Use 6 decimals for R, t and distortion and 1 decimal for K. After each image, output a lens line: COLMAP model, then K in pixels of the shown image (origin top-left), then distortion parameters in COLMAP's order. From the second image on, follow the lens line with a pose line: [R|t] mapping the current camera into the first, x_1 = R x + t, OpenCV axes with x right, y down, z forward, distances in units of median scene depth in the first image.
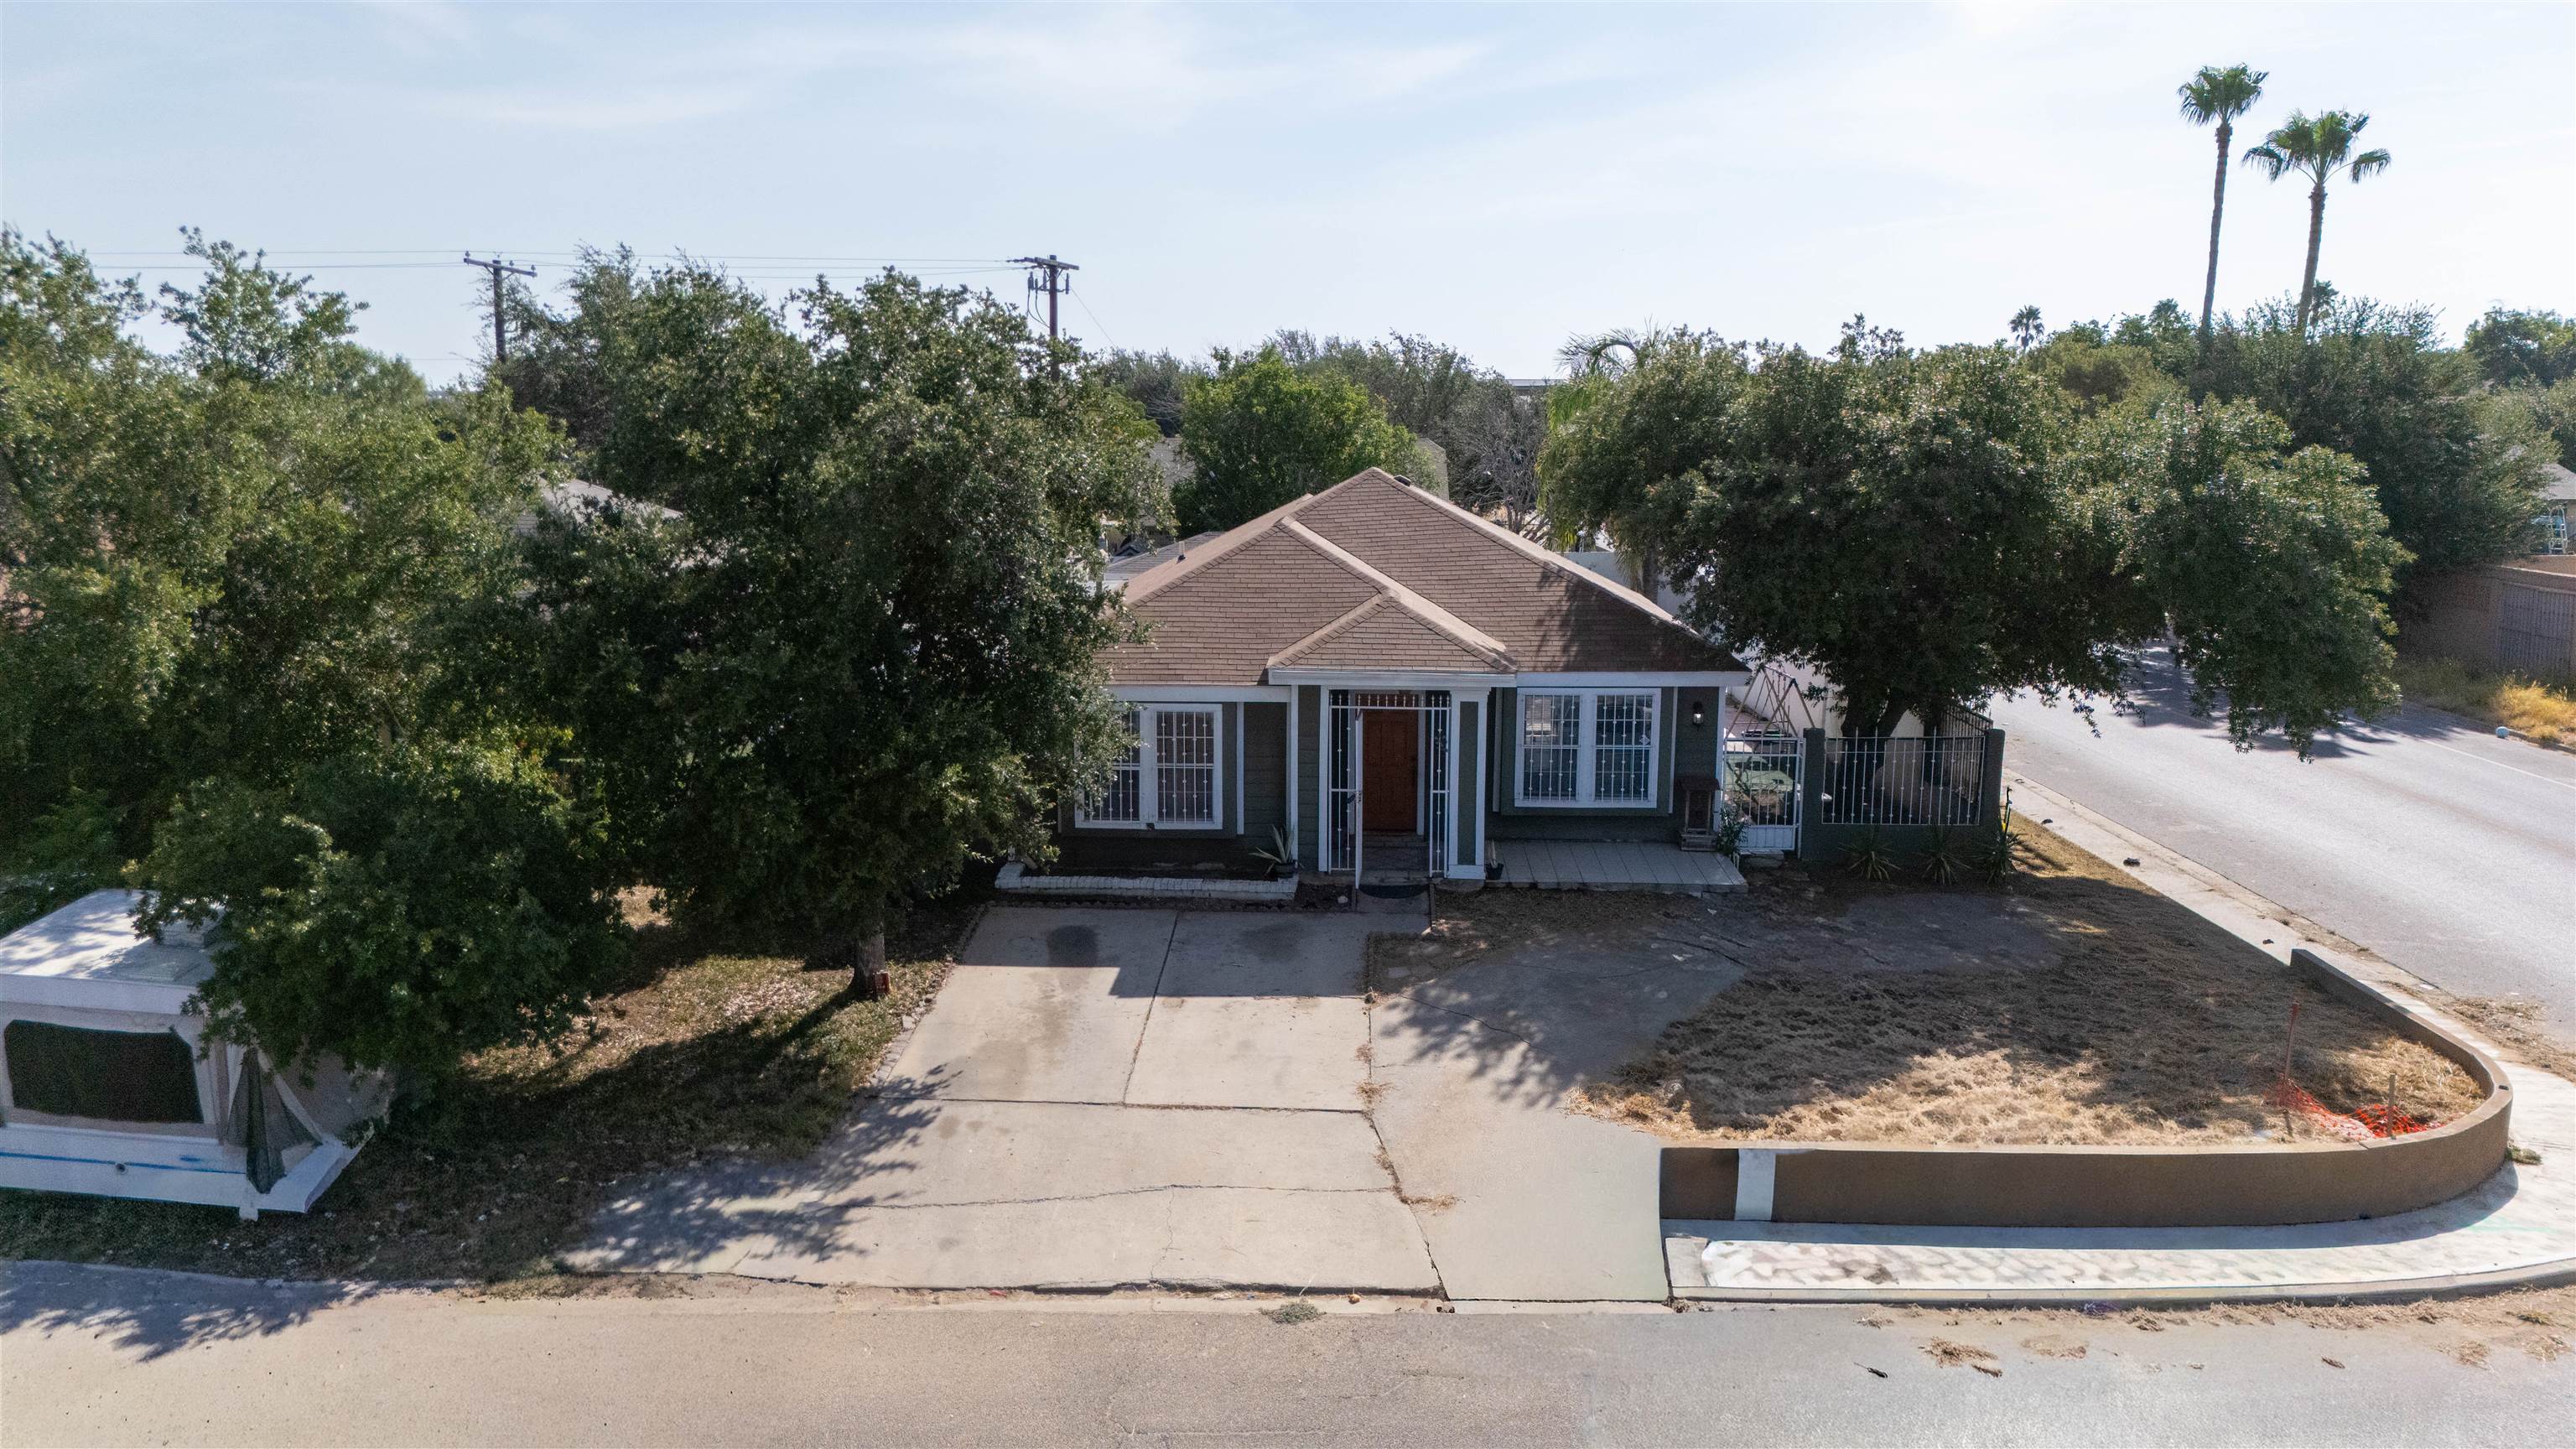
lens RADIAL K [[1931.9, 0, 1345.6], [0, 1931.9, 725.1], [0, 0, 1]] dist [0.113979, -0.164045]
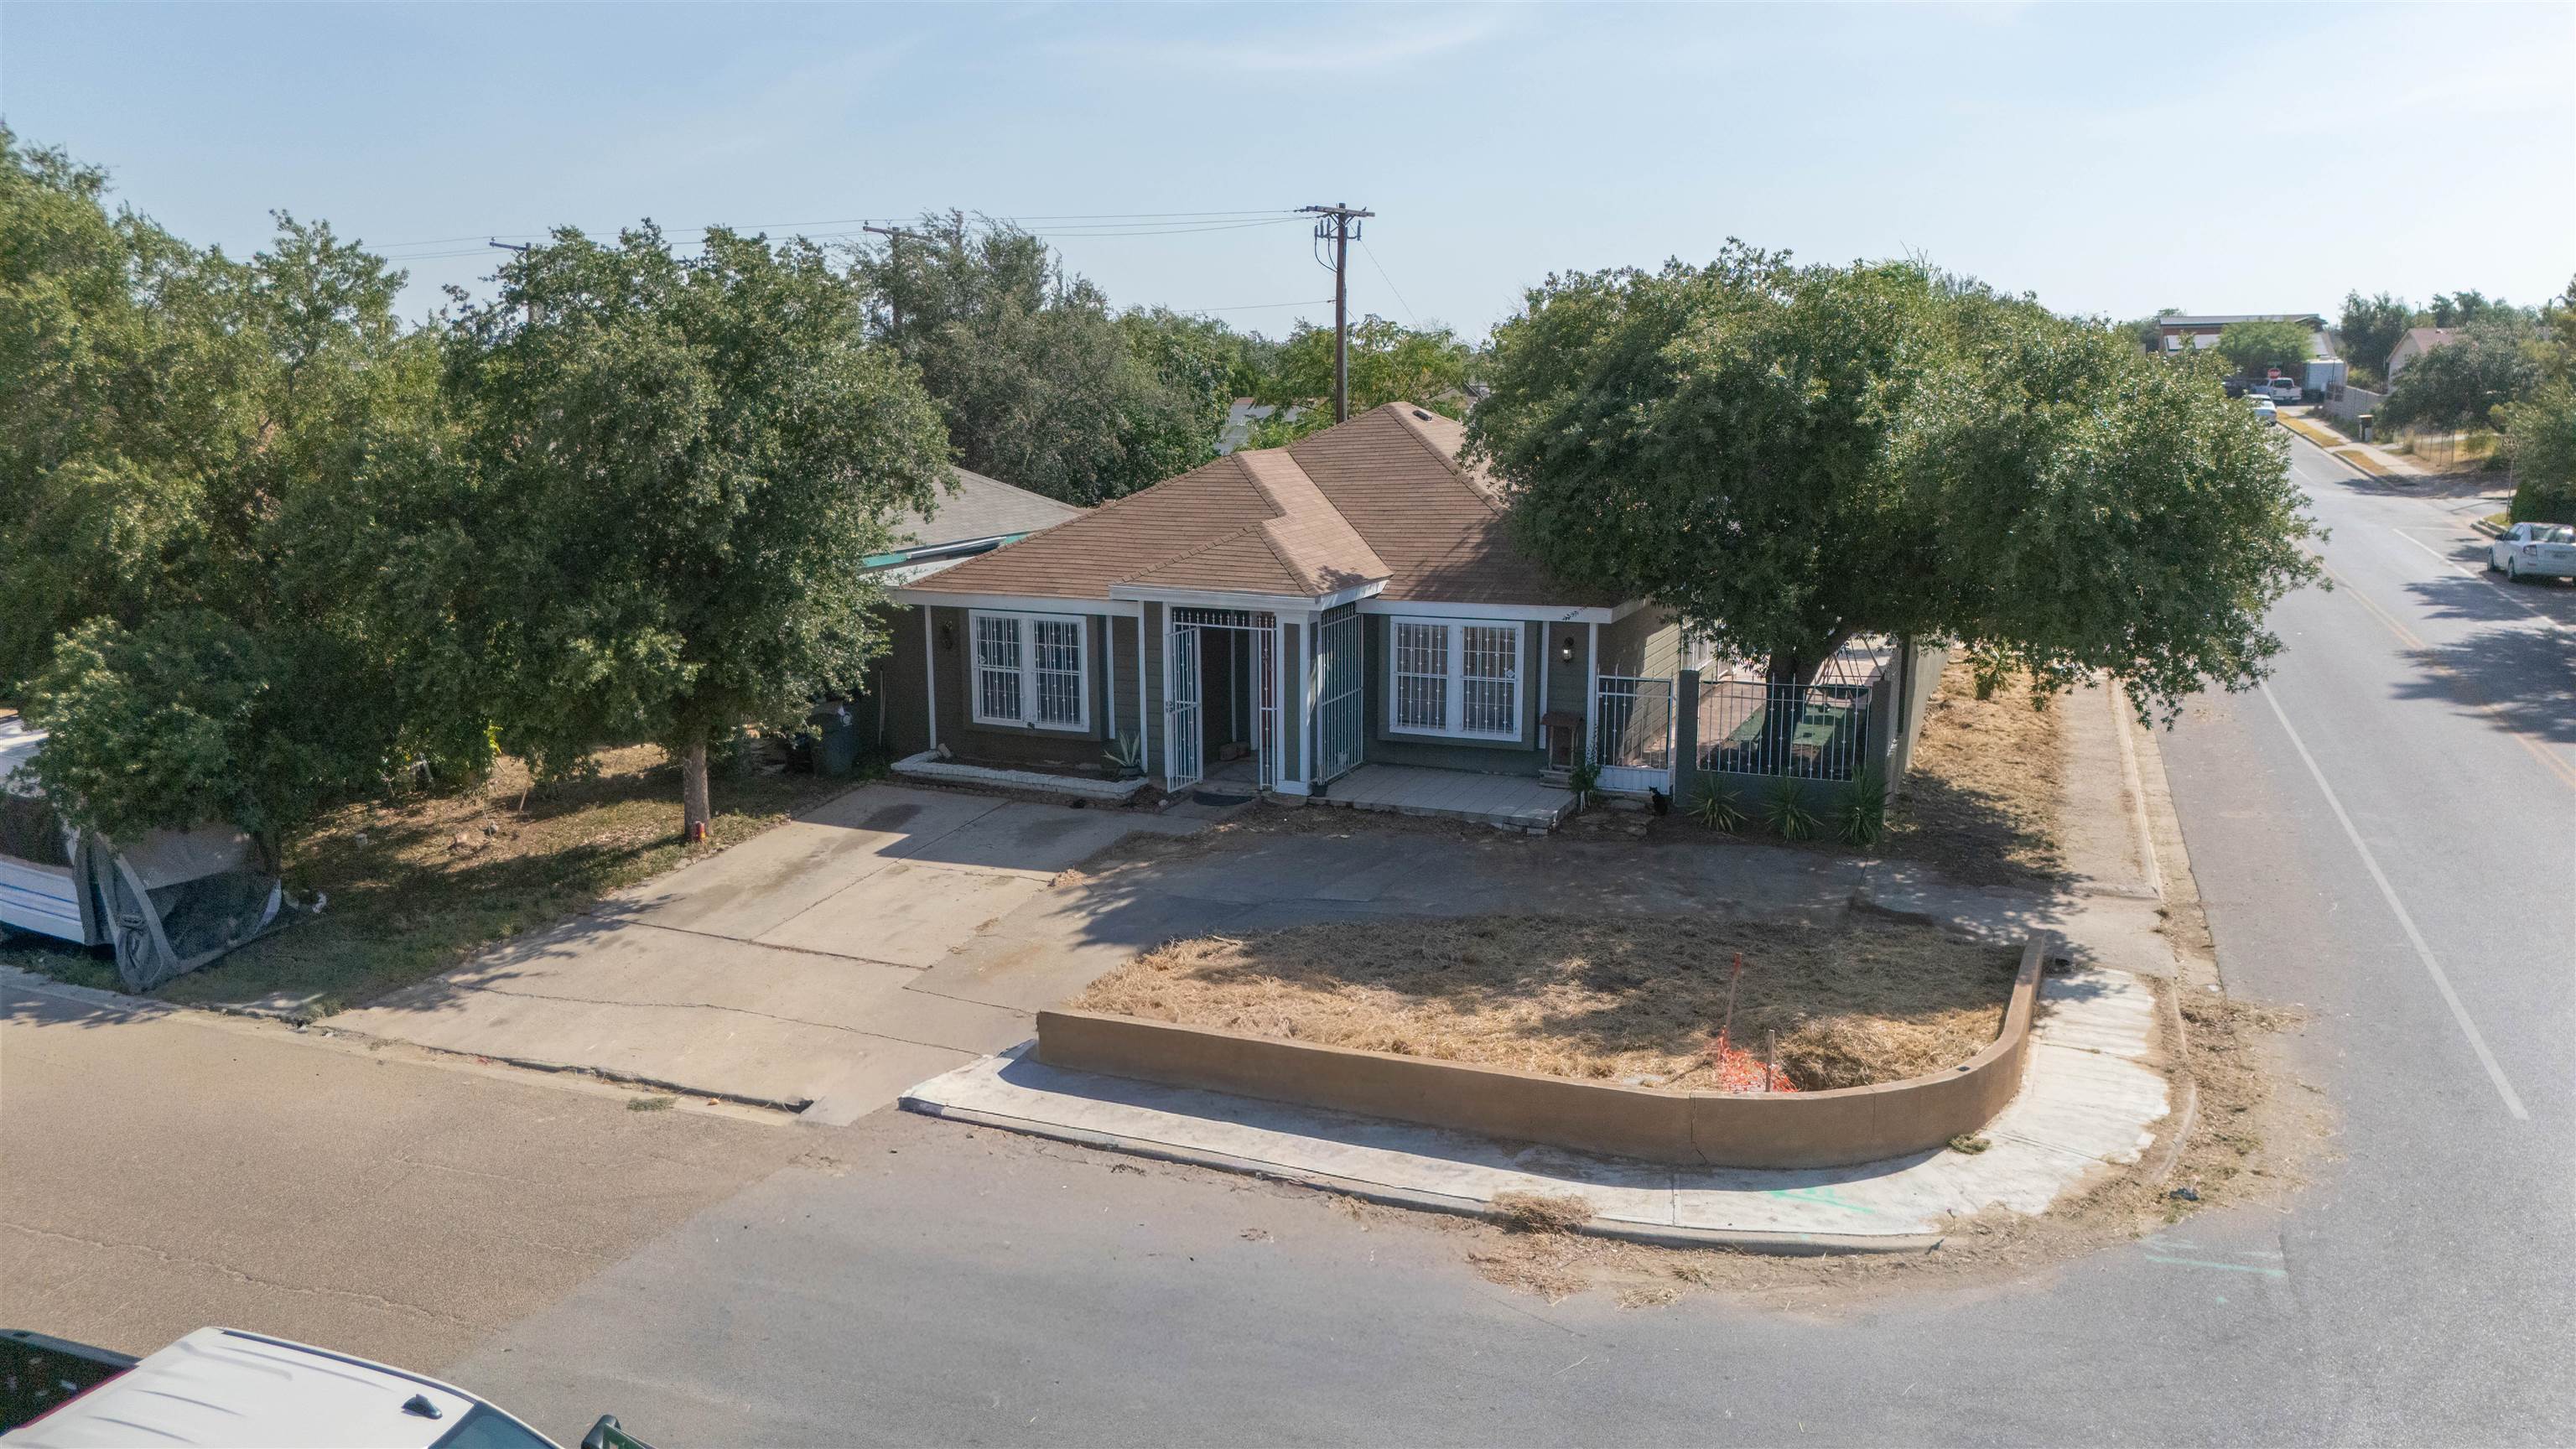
lens RADIAL K [[1956.6, 0, 1316.2], [0, 1956.6, 730.8], [0, 0, 1]] dist [0.036611, 0.000383]
pose [[0.927880, 0.063213, -0.367481, 0.461915], [-0.053829, 0.997910, 0.035740, 0.007104], [0.368973, -0.013381, 0.929344, 0.026935]]
